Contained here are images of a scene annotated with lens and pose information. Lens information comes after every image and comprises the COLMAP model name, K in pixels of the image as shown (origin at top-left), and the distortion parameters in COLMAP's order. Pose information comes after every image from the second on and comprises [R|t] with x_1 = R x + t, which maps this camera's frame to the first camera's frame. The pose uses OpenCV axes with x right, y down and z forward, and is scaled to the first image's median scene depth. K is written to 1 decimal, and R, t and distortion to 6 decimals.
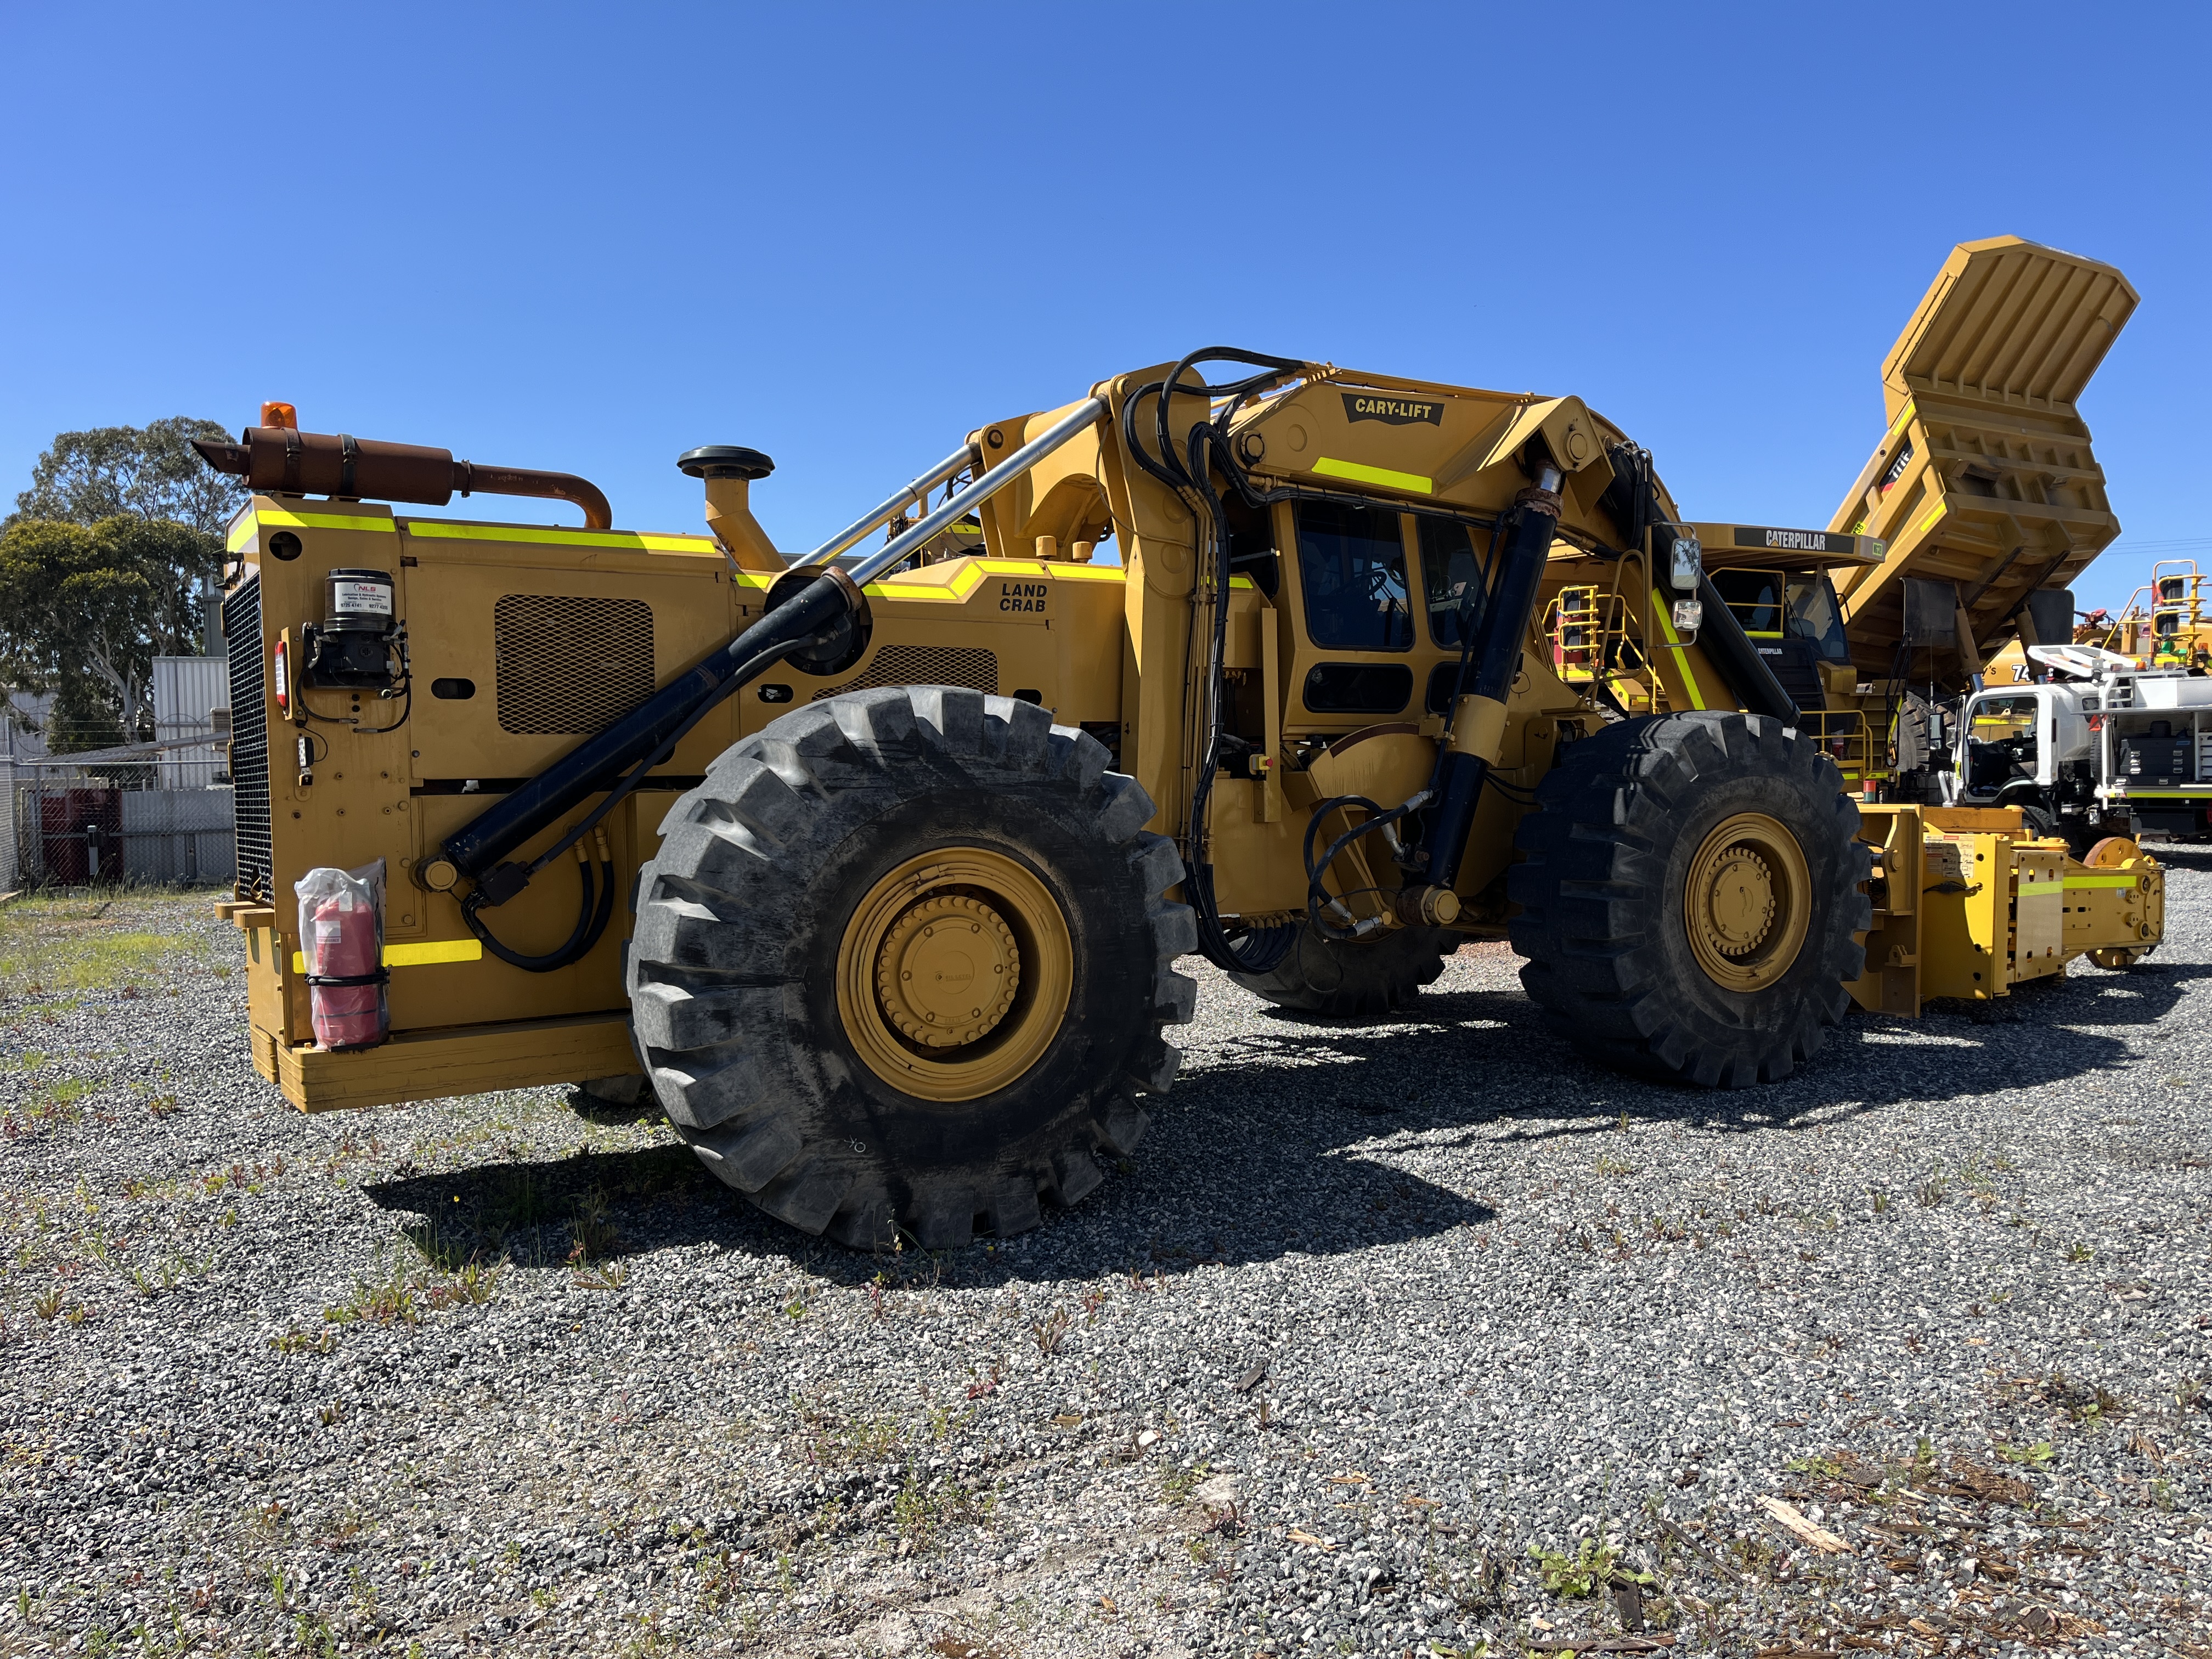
lens RADIAL K [[1582.2, 0, 1106.0], [0, 1582.2, 829.5], [0, 0, 1]] dist [0.004678, 0.000378]
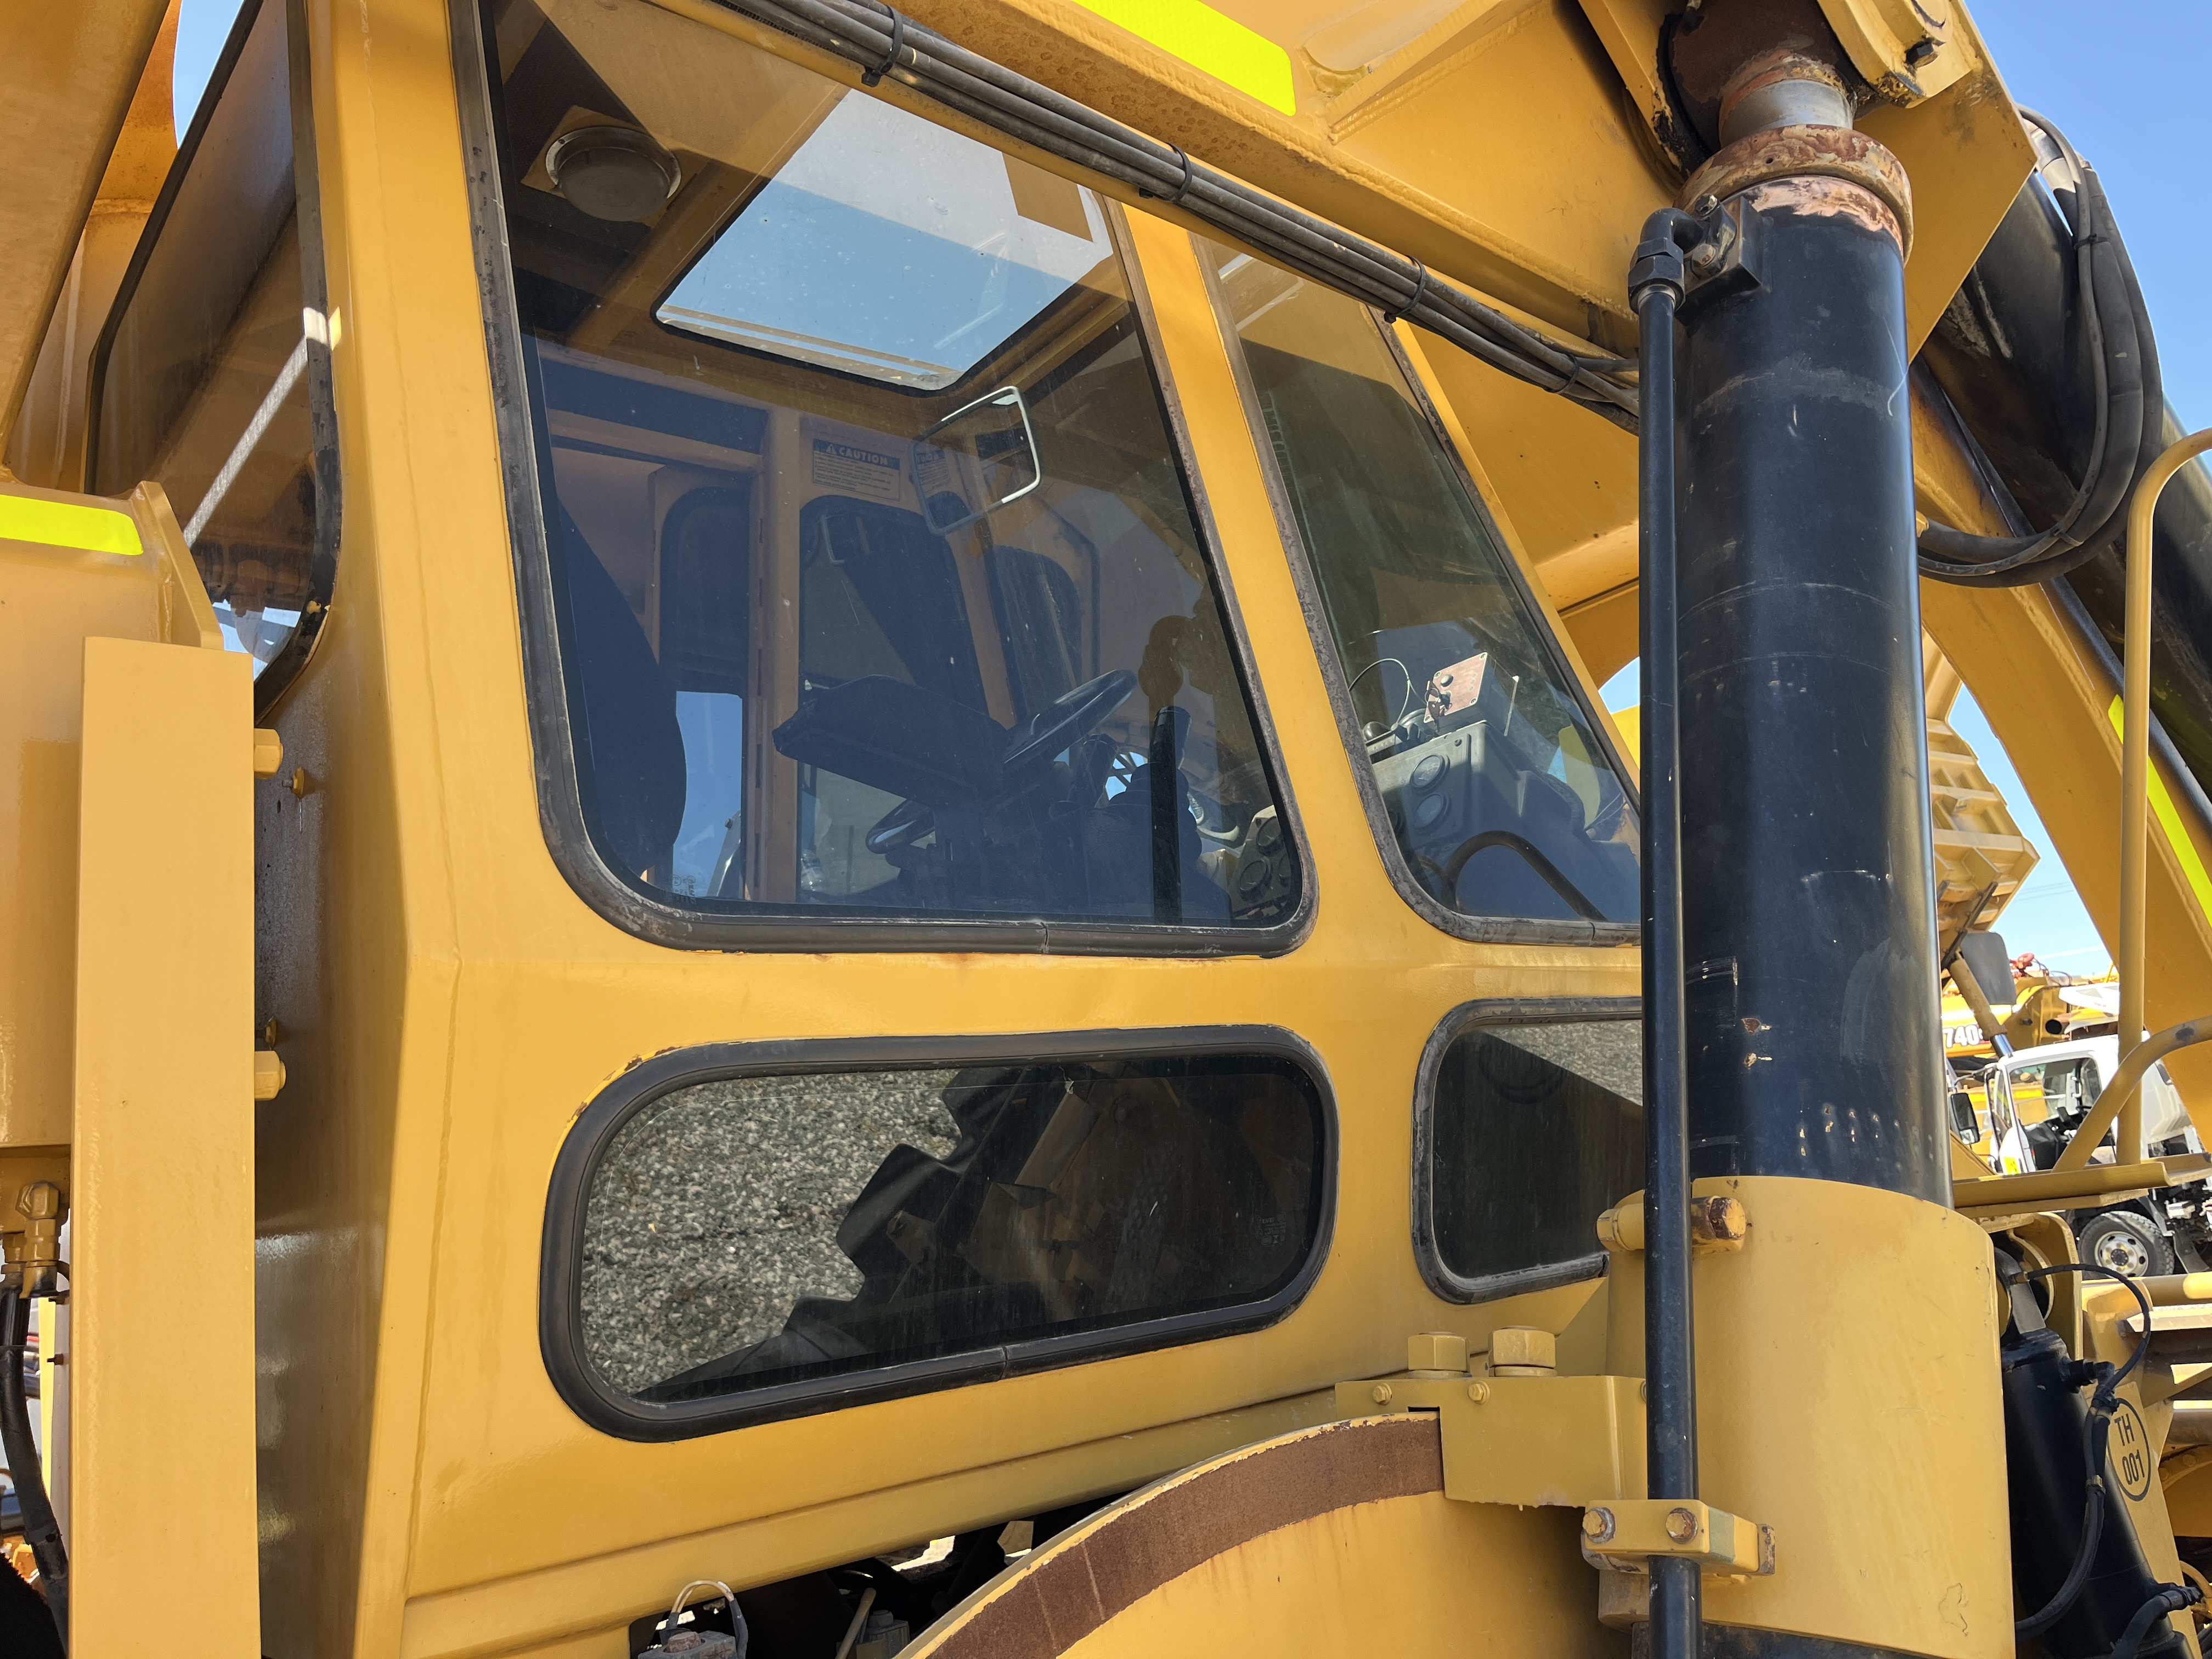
lens RADIAL K [[1690.4, 0, 1106.0], [0, 1690.4, 829.5], [0, 0, 1]] dist [0.014104, 0.003404]
pose [[0.987799, -0.078024, 0.134782, 0.036620], [0.111963, 0.957349, -0.266358, -0.019598], [-0.108251, 0.278198, 0.954404, 0.204592]]
